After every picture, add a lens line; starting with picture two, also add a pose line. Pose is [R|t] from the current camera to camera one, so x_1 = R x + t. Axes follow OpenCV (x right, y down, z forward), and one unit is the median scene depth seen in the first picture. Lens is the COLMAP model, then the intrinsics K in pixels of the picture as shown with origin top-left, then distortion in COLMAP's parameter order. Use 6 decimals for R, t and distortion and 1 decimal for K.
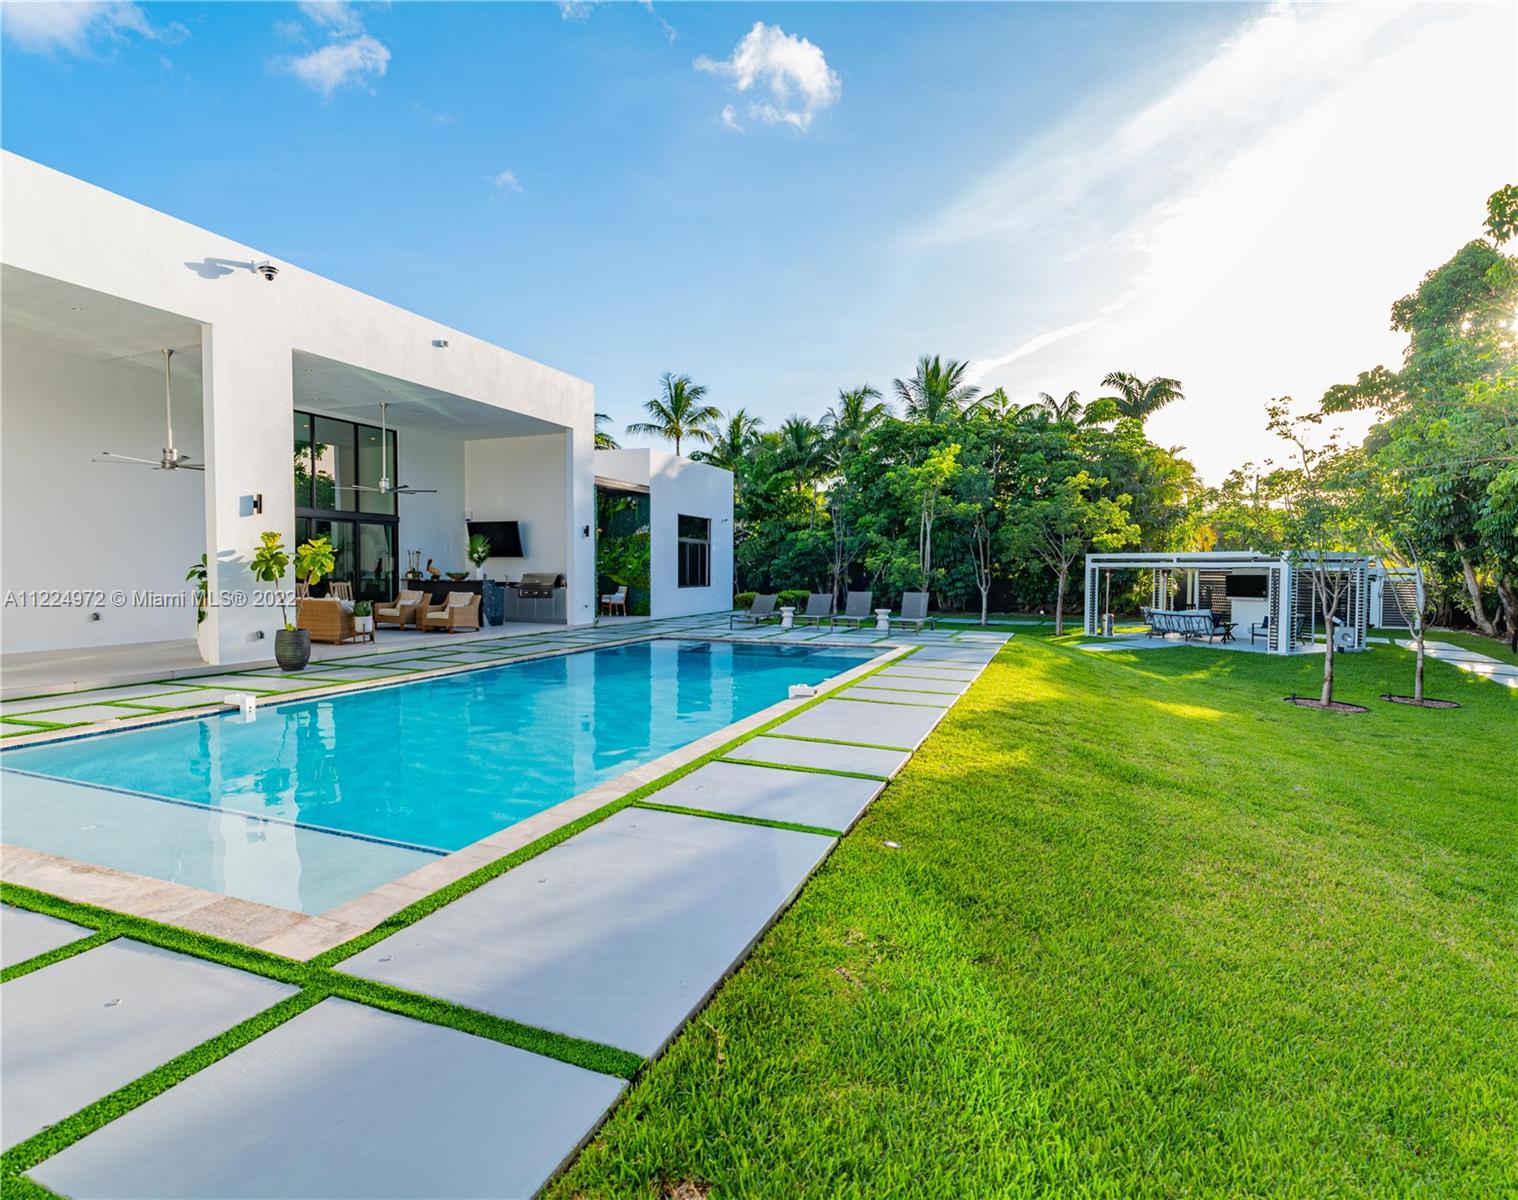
lens RADIAL K [[808.7, 0, 759.0], [0, 808.7, 600.0], [0, 0, 1]] dist [0.029209, 0.000209]
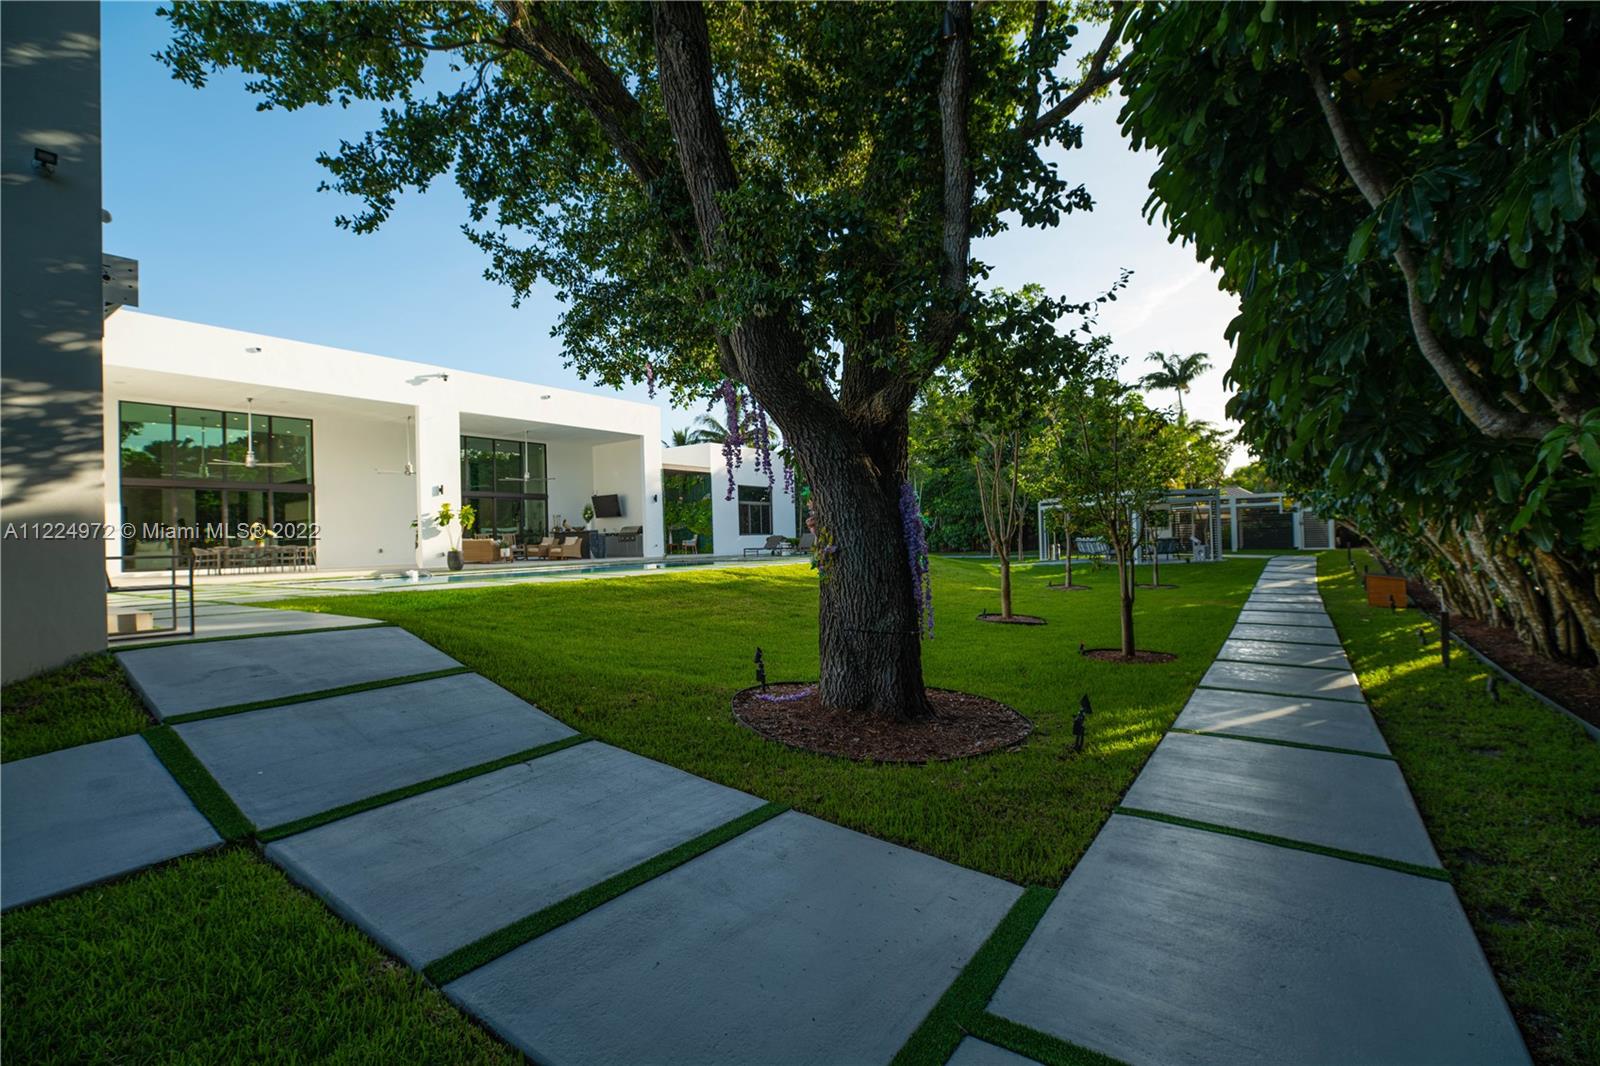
lens RADIAL K [[709.8, 0, 800.0], [0, 709.8, 533.0], [0, 0, 1]] dist [-0.001292, 0.000102]
pose [[0.971646, -0.035575, -0.233747, 0.402447], [0.025215, 0.998569, -0.047165, 0.057795], [0.235091, 0.039934, 0.971153, -0.301660]]
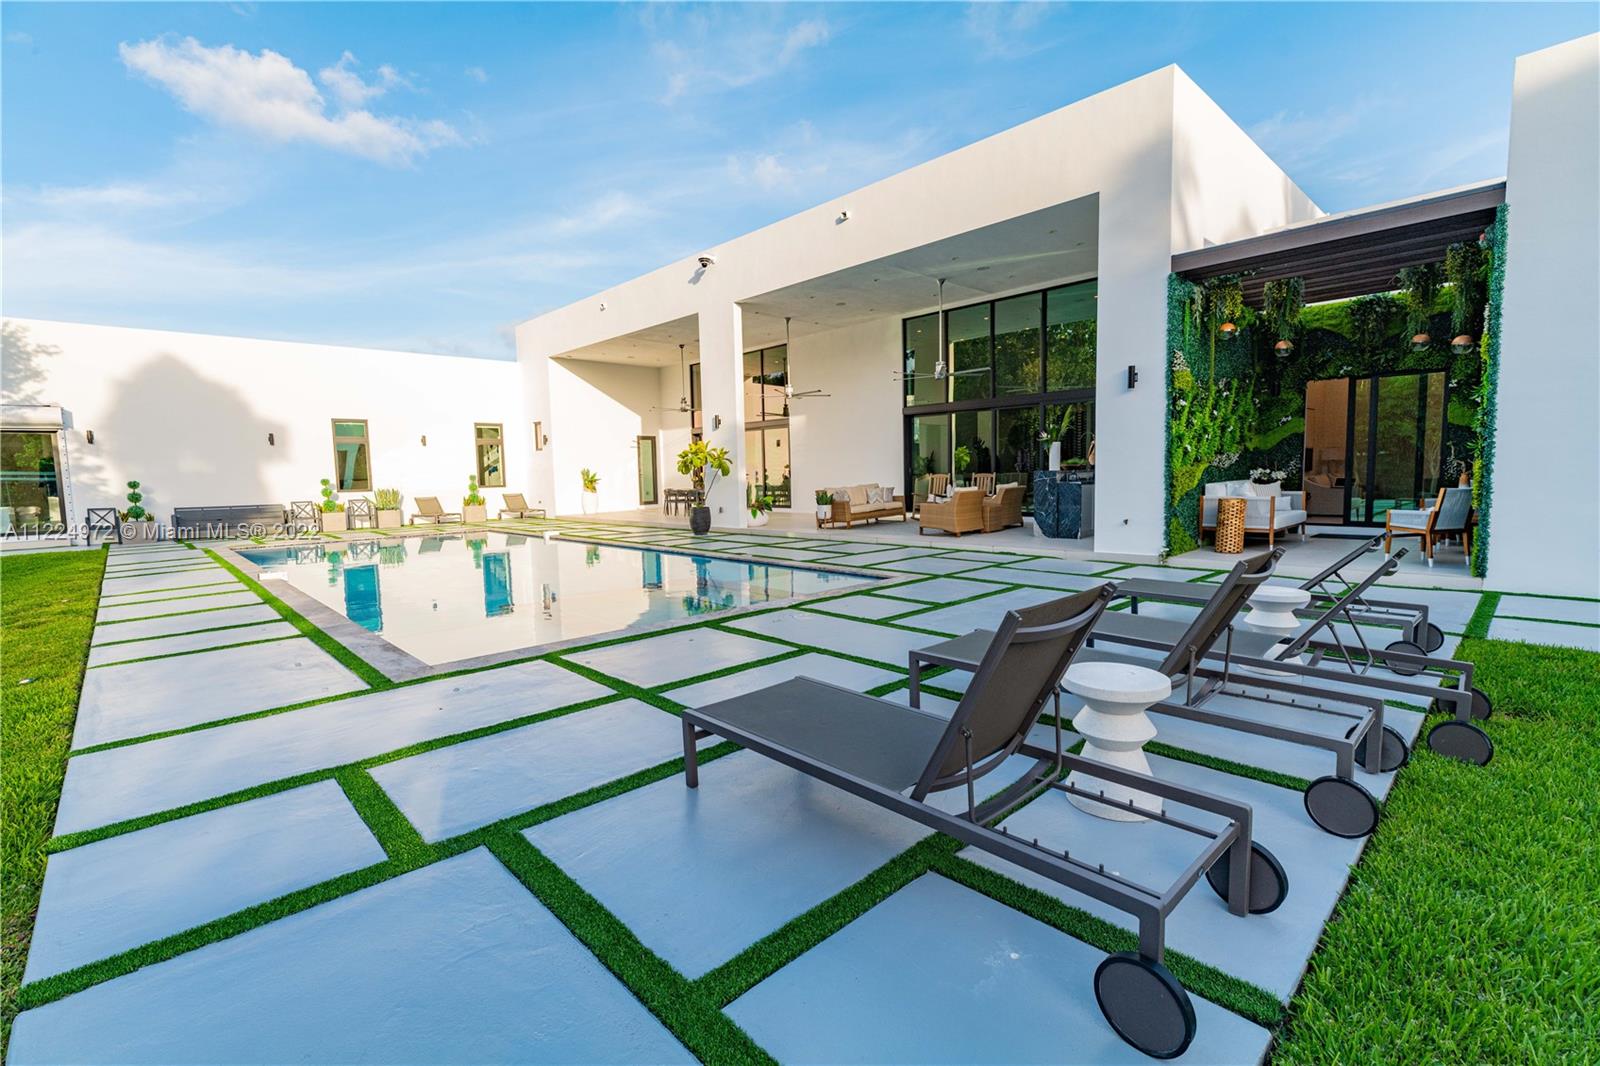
lens RADIAL K [[709.8, 0, 800.0], [0, 709.8, 533.0], [0, 0, 1]] dist [-0.001292, 0.000102]
pose [[-0.424211, 0.093397, -0.900734, 0.316324], [-0.010300, 0.994105, 0.107930, -0.032189], [0.905505, 0.055063, -0.420749, 1.034699]]
